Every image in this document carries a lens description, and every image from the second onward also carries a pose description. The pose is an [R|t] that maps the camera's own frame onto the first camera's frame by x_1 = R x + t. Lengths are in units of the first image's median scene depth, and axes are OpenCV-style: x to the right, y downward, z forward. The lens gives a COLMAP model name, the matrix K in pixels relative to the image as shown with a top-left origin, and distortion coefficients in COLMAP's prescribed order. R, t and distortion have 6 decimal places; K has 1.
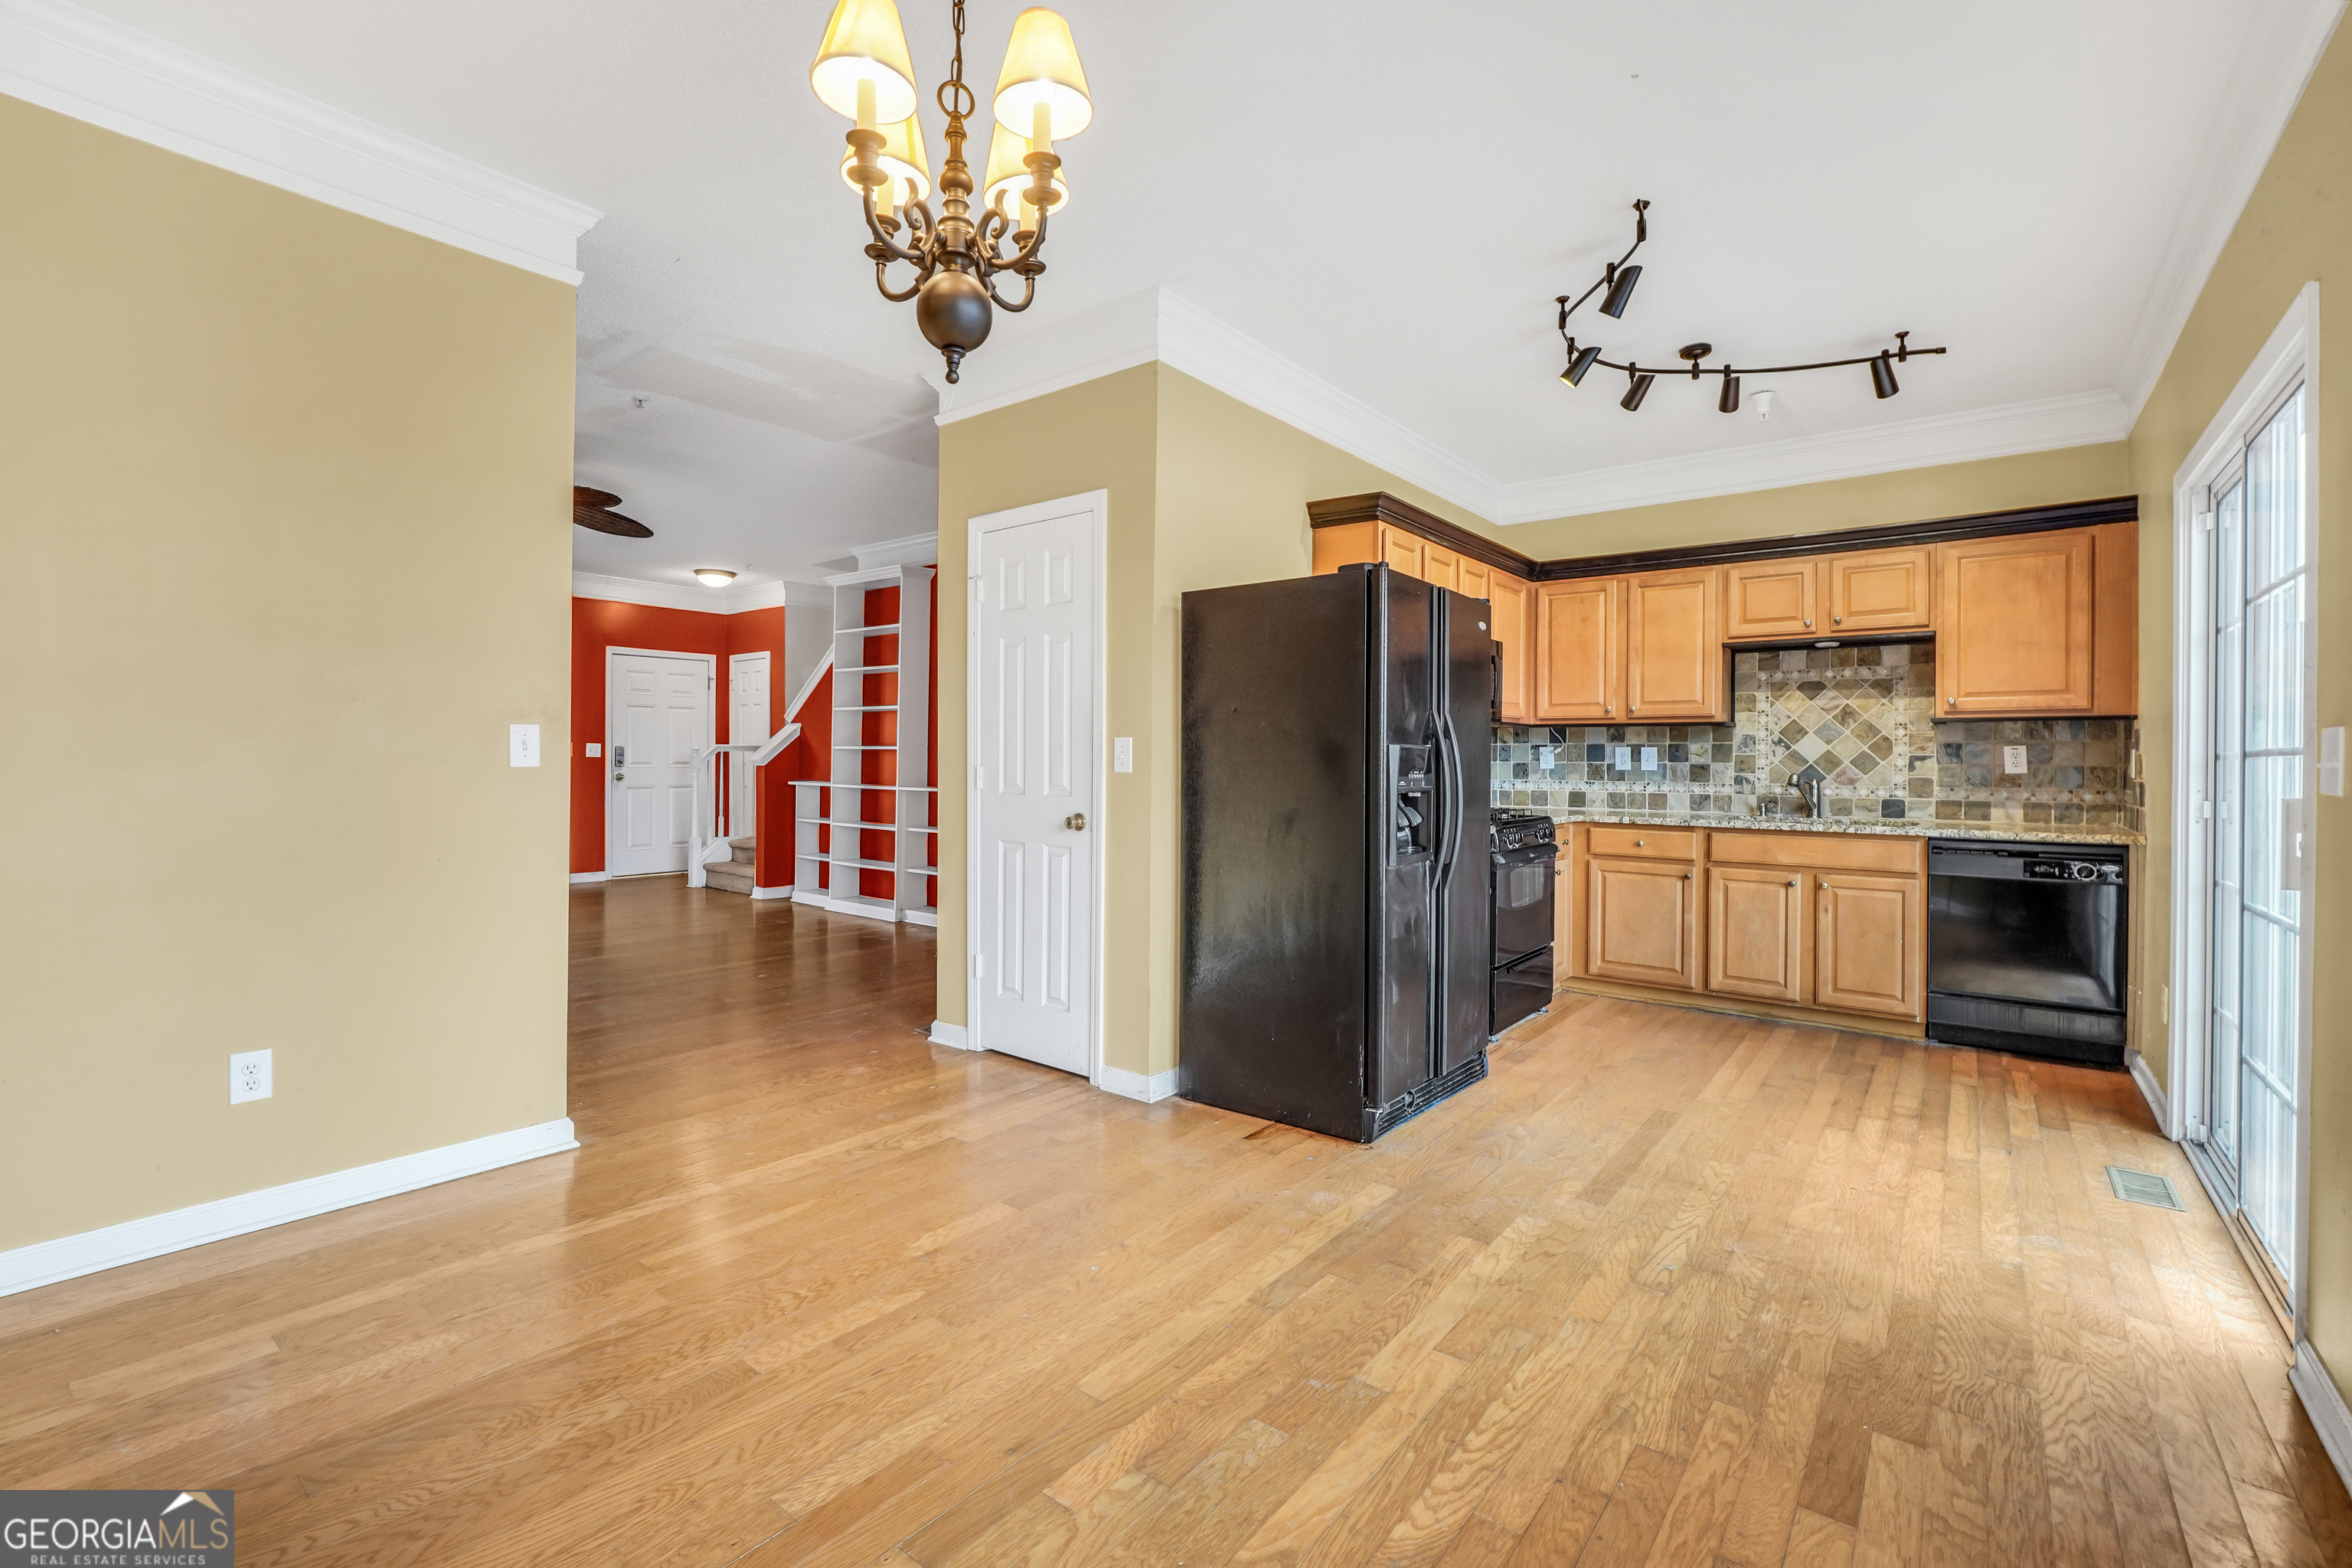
lens RADIAL K [[1038.2, 0, 1153.9], [0, 1038.2, 759.9], [0, 0, 1]] dist [-0.018154, 0.006777]
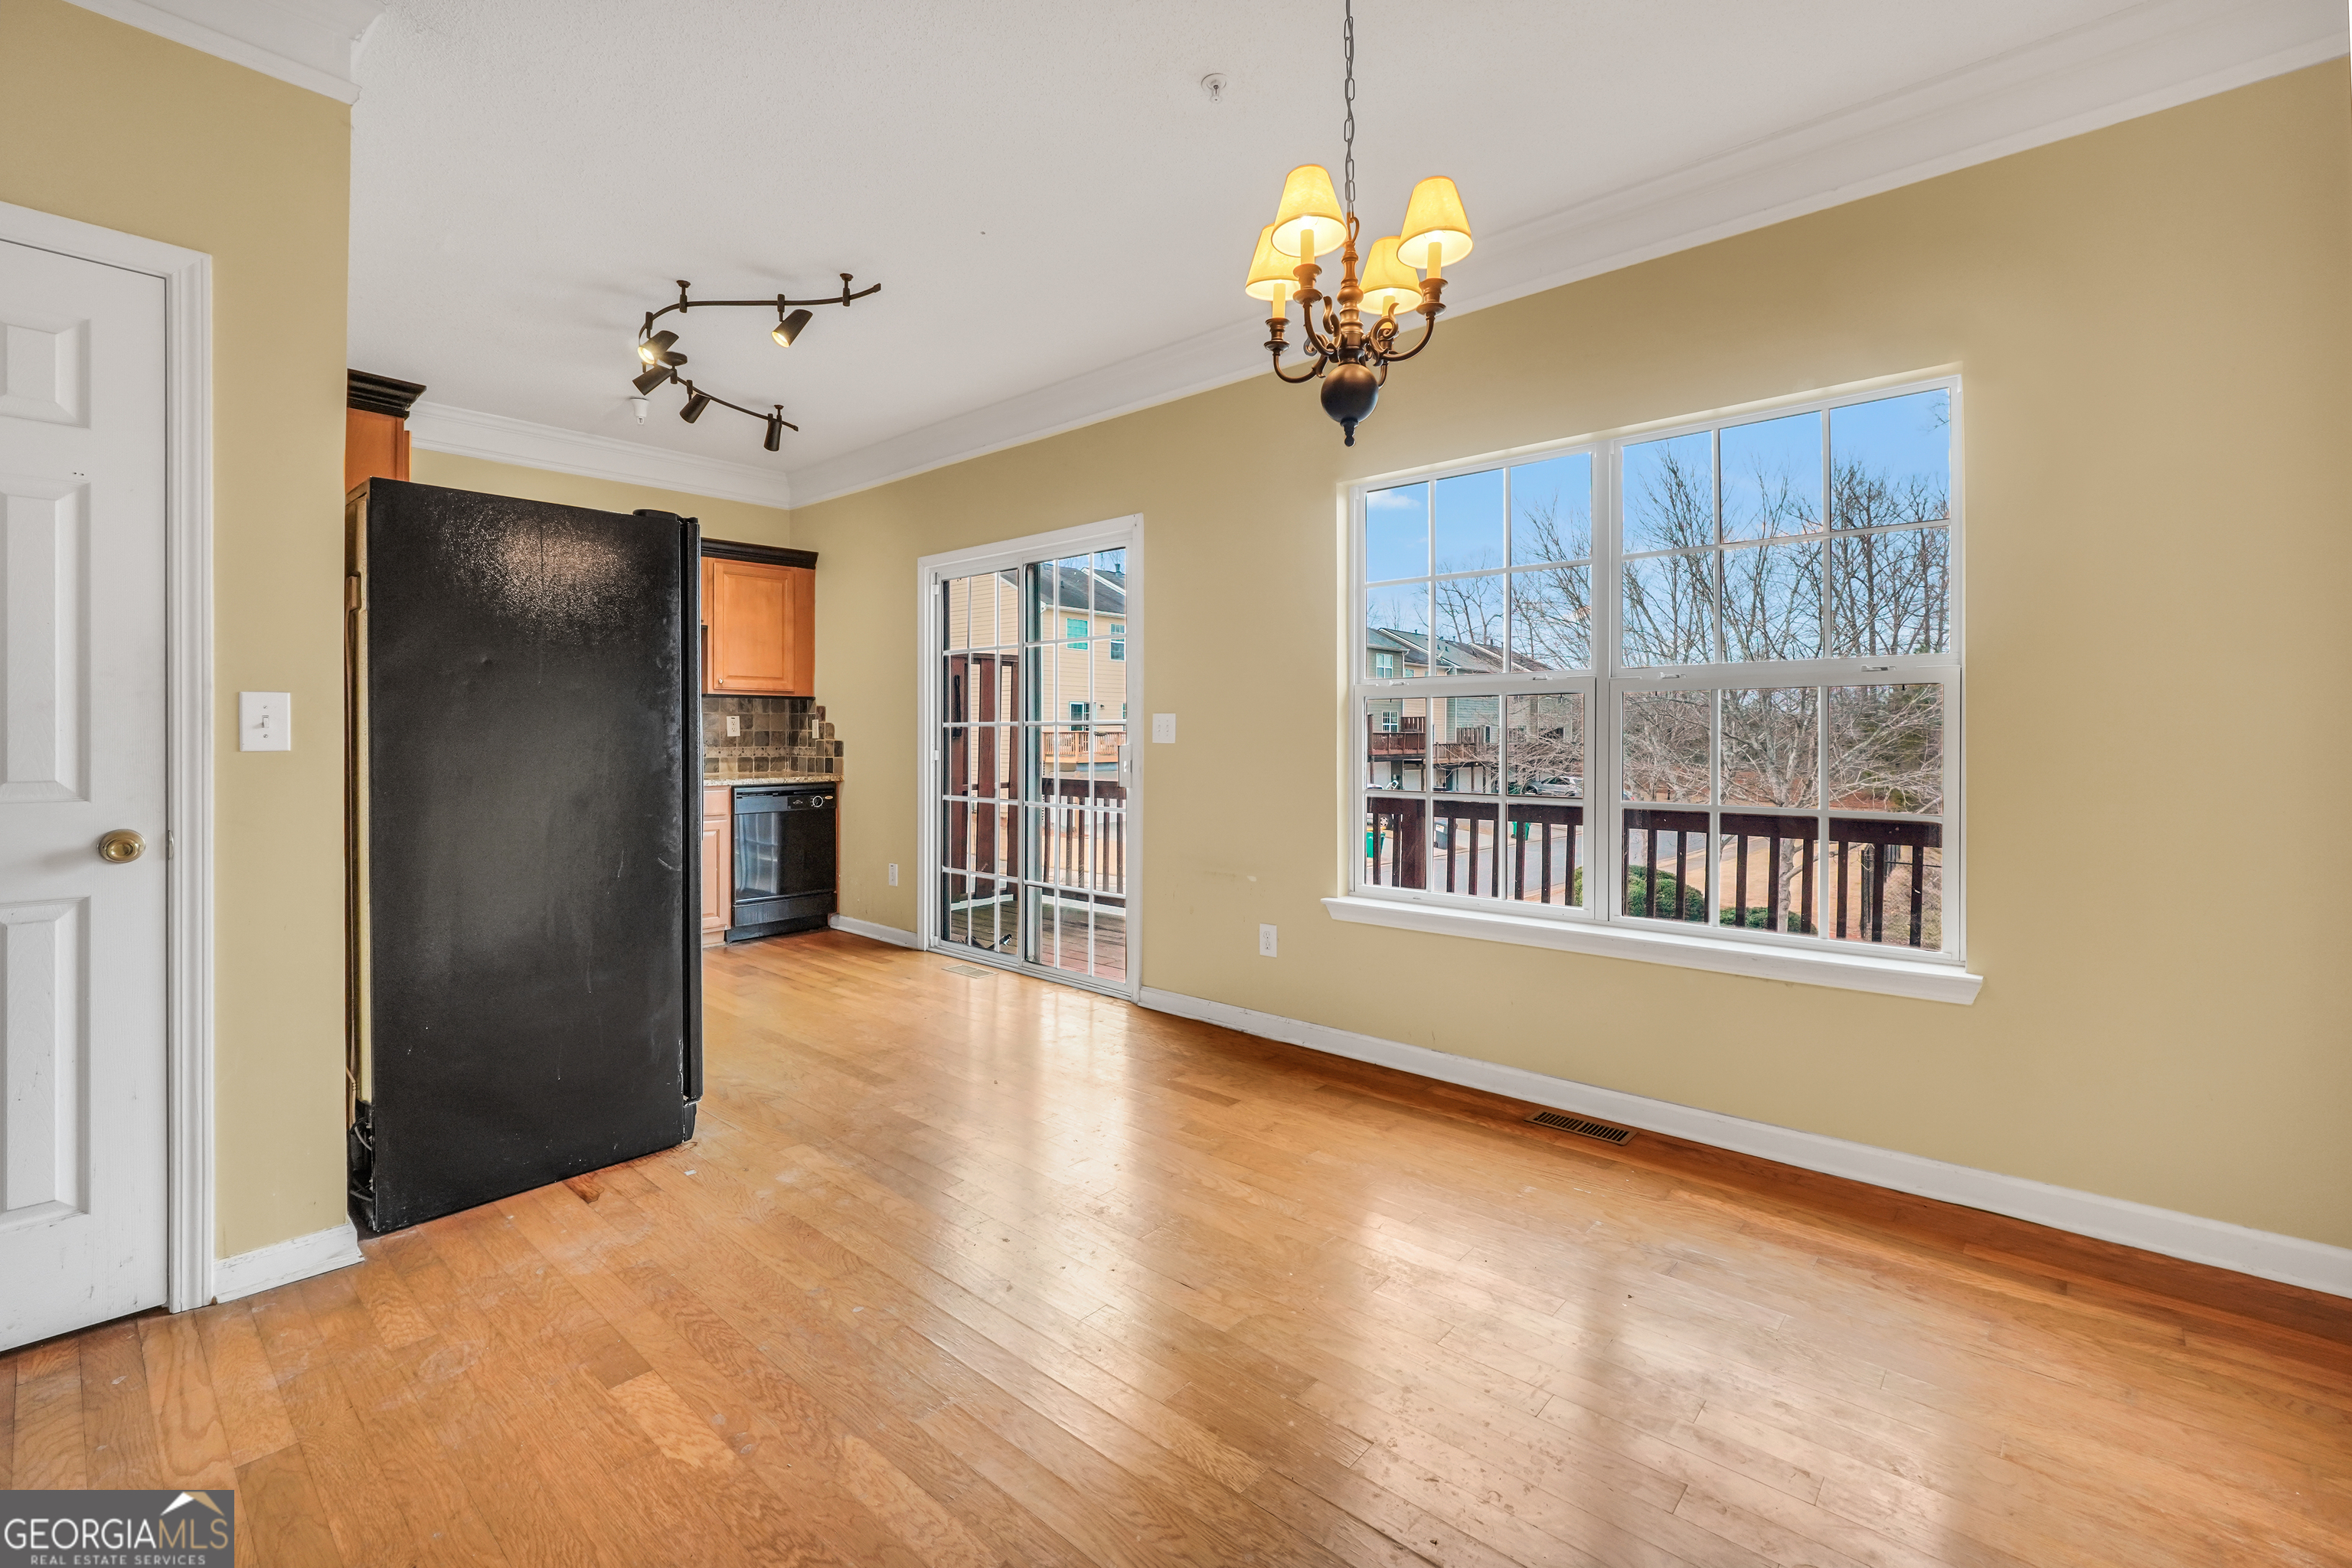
lens RADIAL K [[1010.7, 0, 1171.0], [0, 1010.7, 736.2], [0, 0, 1]] dist [-0.000750, 0.000513]
pose [[0.052165, -0.011941, 0.998567, -0.462469], [-0.001358, 0.999927, 0.012028, -0.003677], [-0.998638, -0.001984, 0.052145, 0.355299]]
